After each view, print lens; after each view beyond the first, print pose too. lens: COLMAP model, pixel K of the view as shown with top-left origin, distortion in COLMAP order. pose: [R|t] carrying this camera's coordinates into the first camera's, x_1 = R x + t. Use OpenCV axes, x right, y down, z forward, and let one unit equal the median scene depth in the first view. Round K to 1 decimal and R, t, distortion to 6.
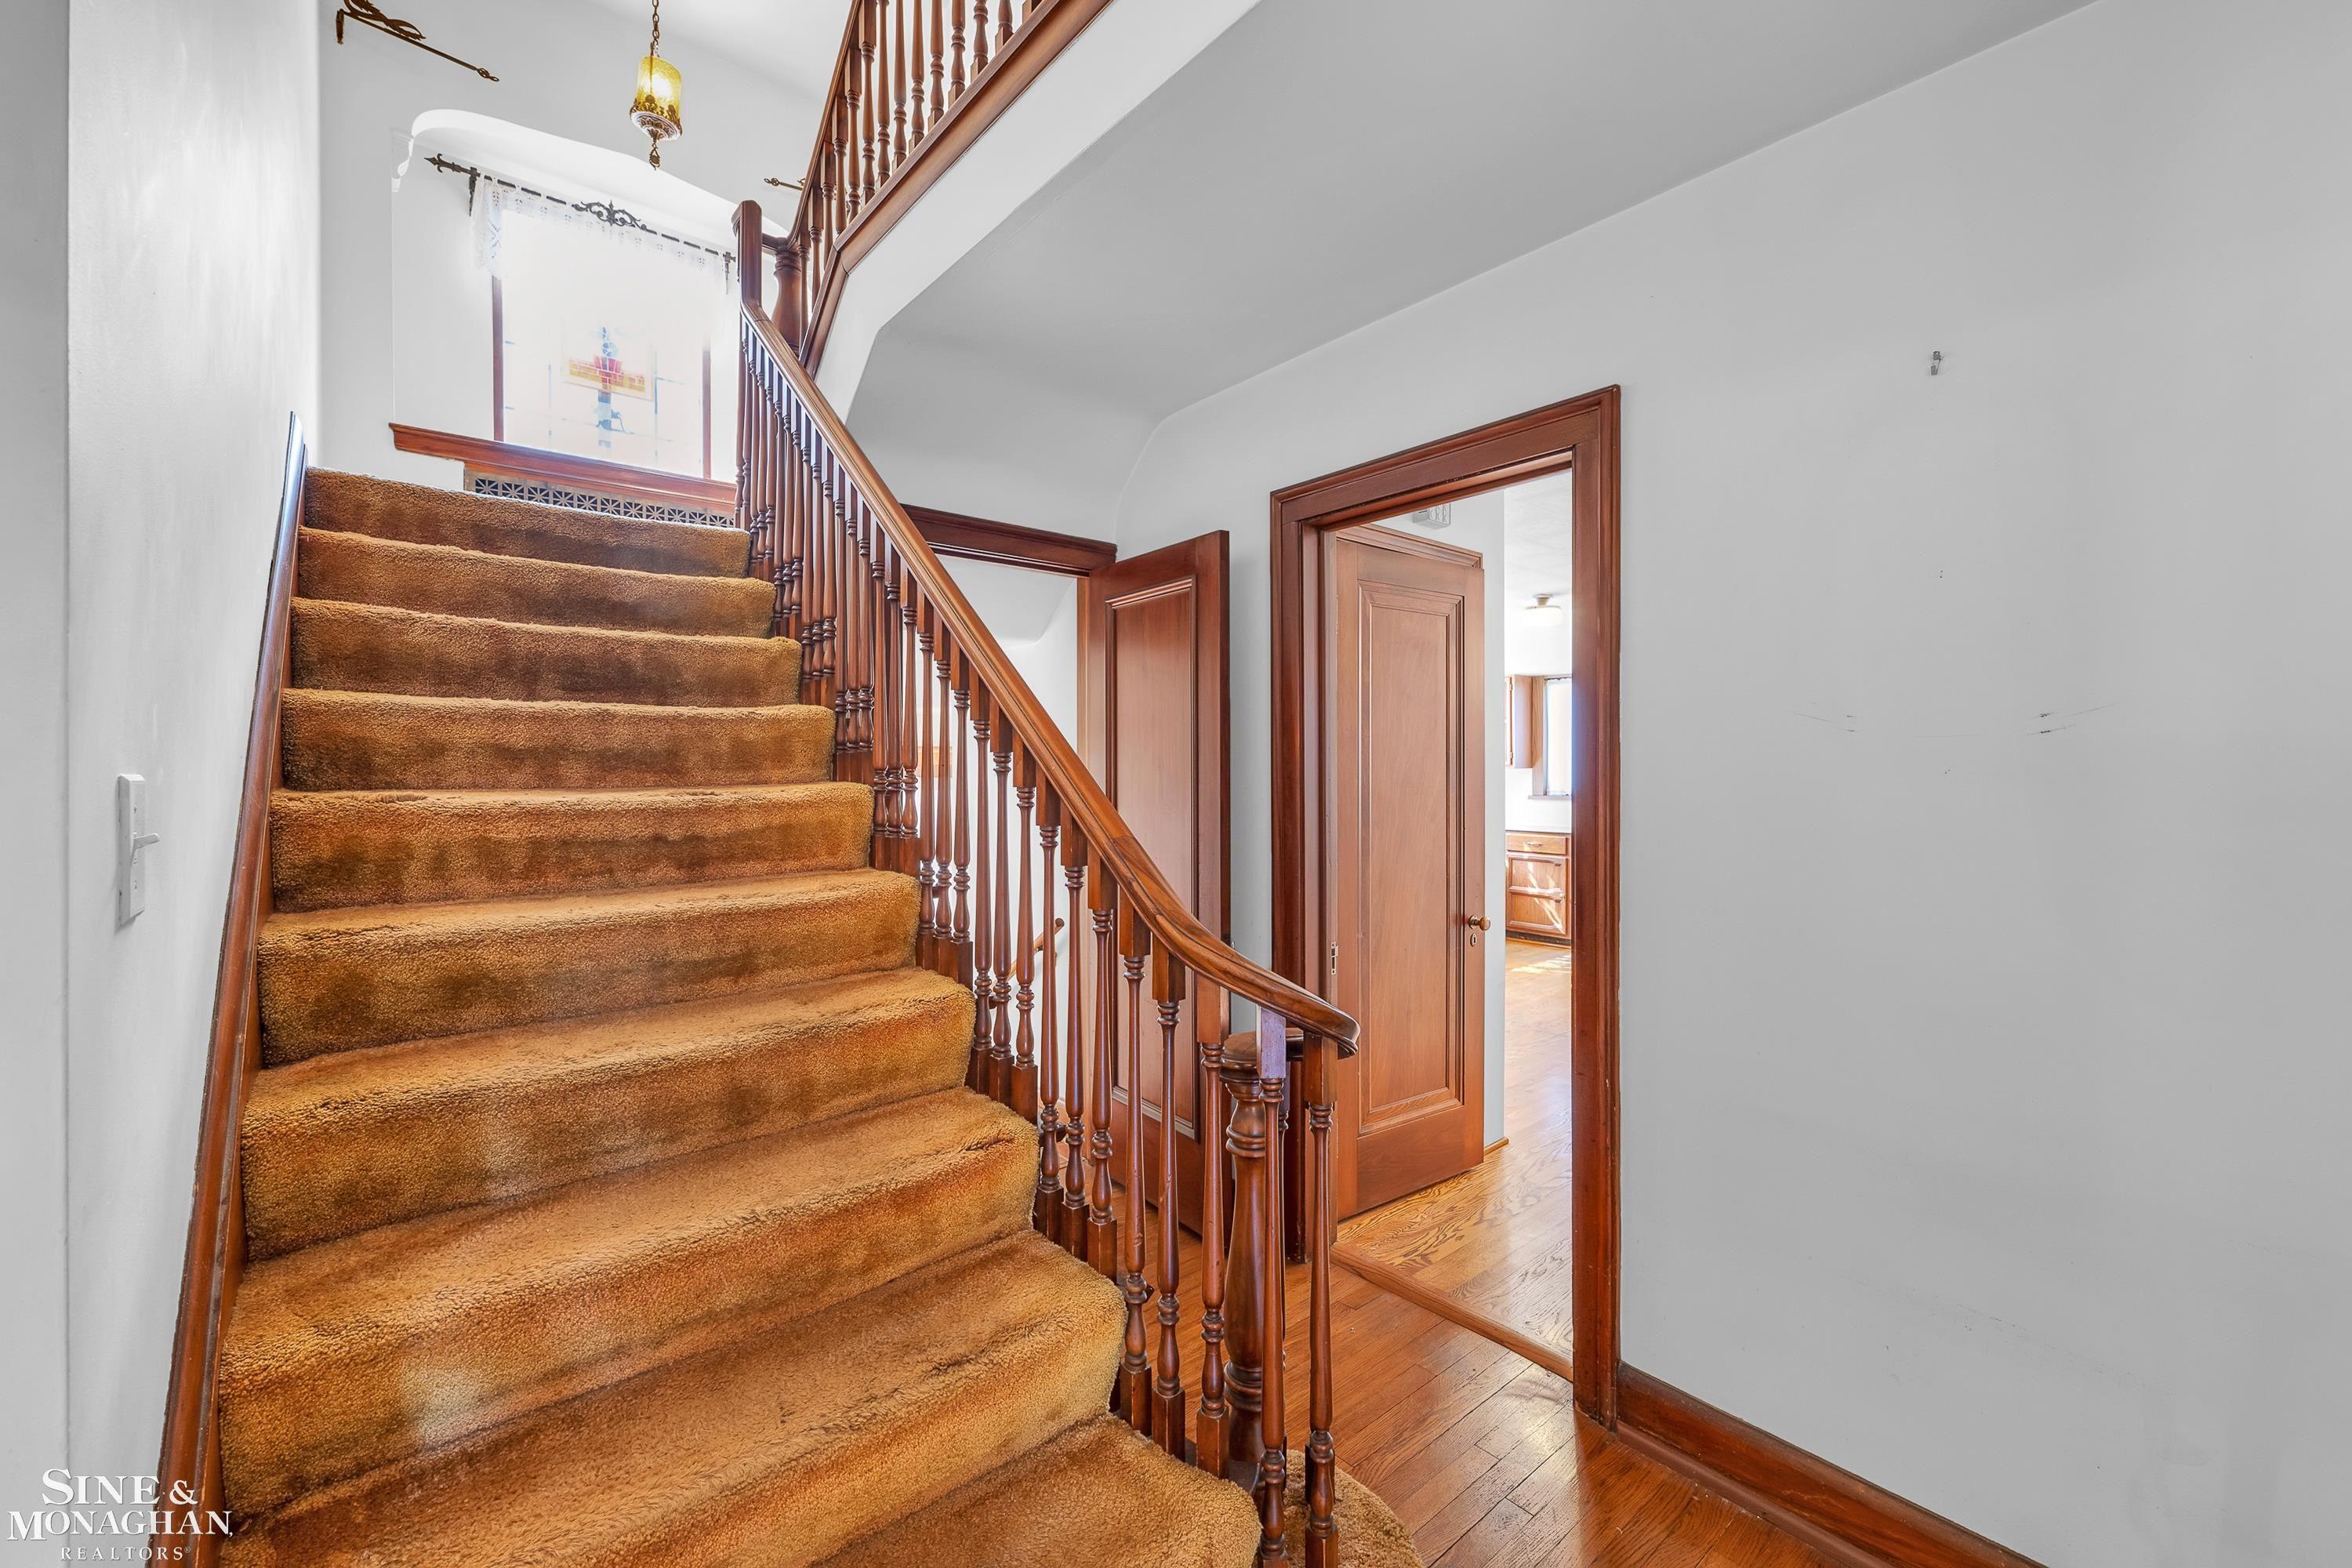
lens RADIAL K [[945.8, 0, 1180.4], [0, 945.8, 776.2], [0, 0, 1]] dist [0.000181, 0.000263]
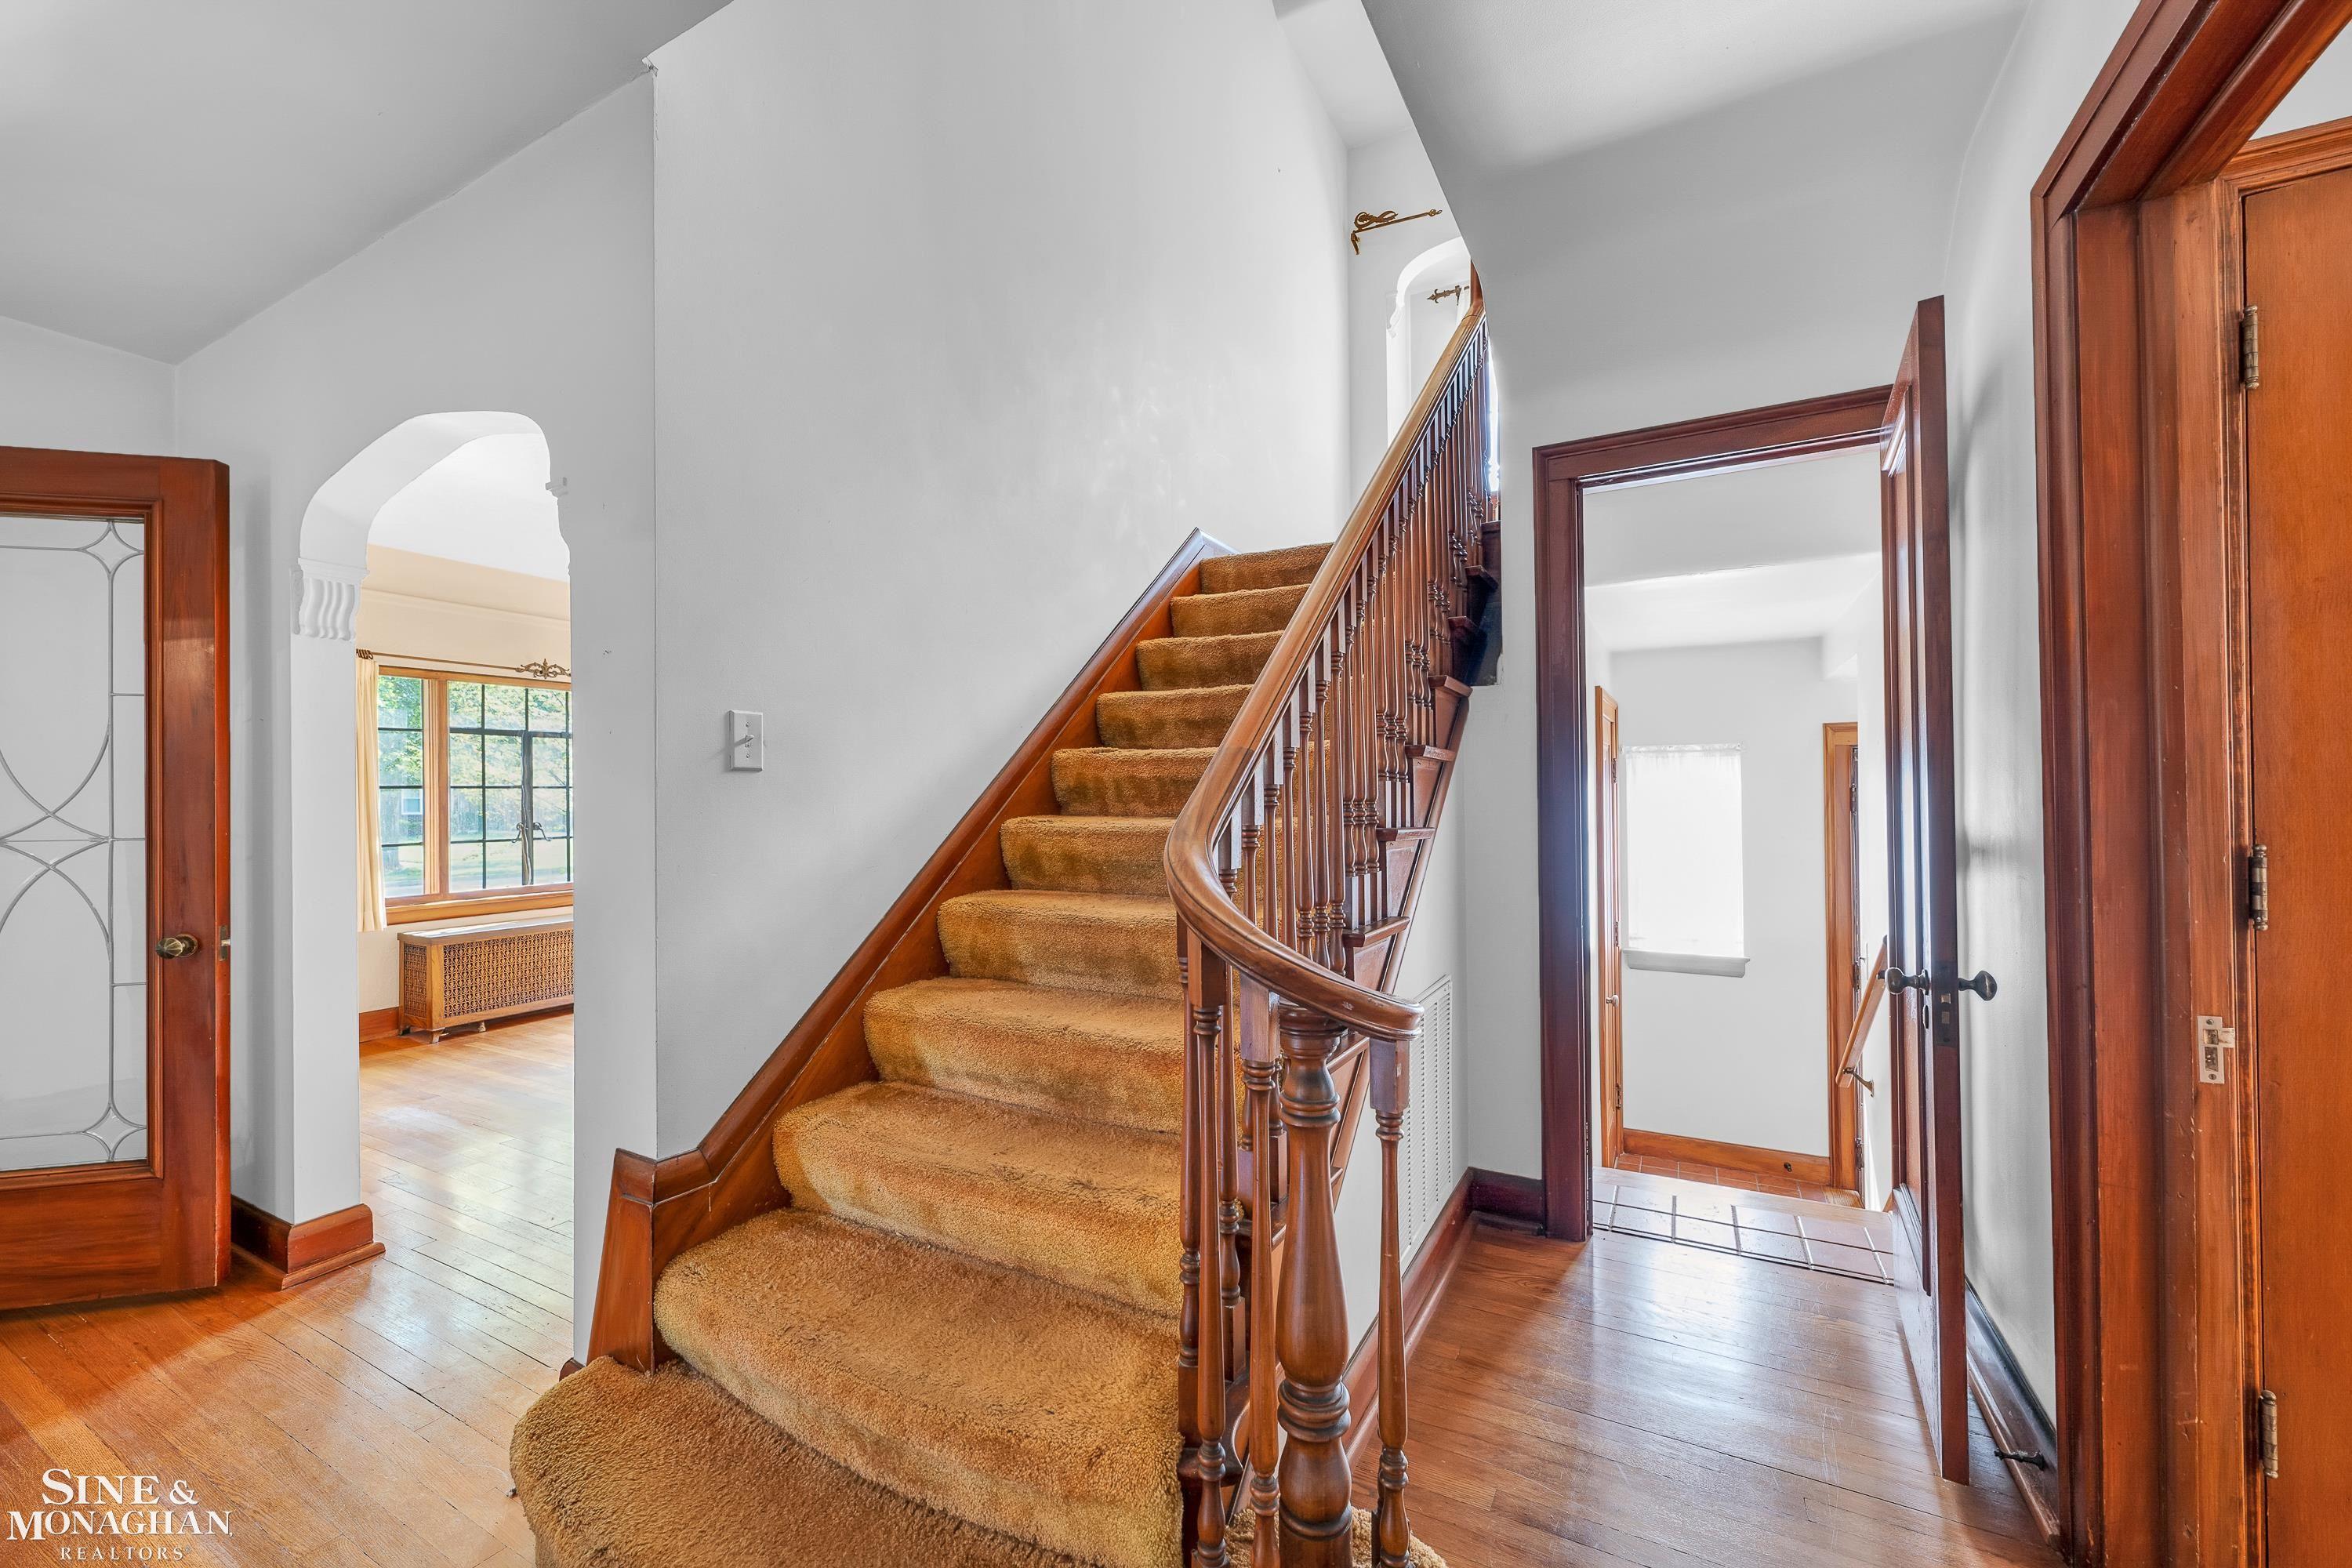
lens RADIAL K [[945.8, 0, 1214.2], [0, 945.8, 794.7], [0, 0, 1]] dist [0.000181, 0.000263]
pose [[0.379725, -0.004891, -0.925086, 0.722312], [0.003806, 0.999986, -0.003725, 0.100099], [0.925092, -0.002106, 0.379738, 0.527127]]
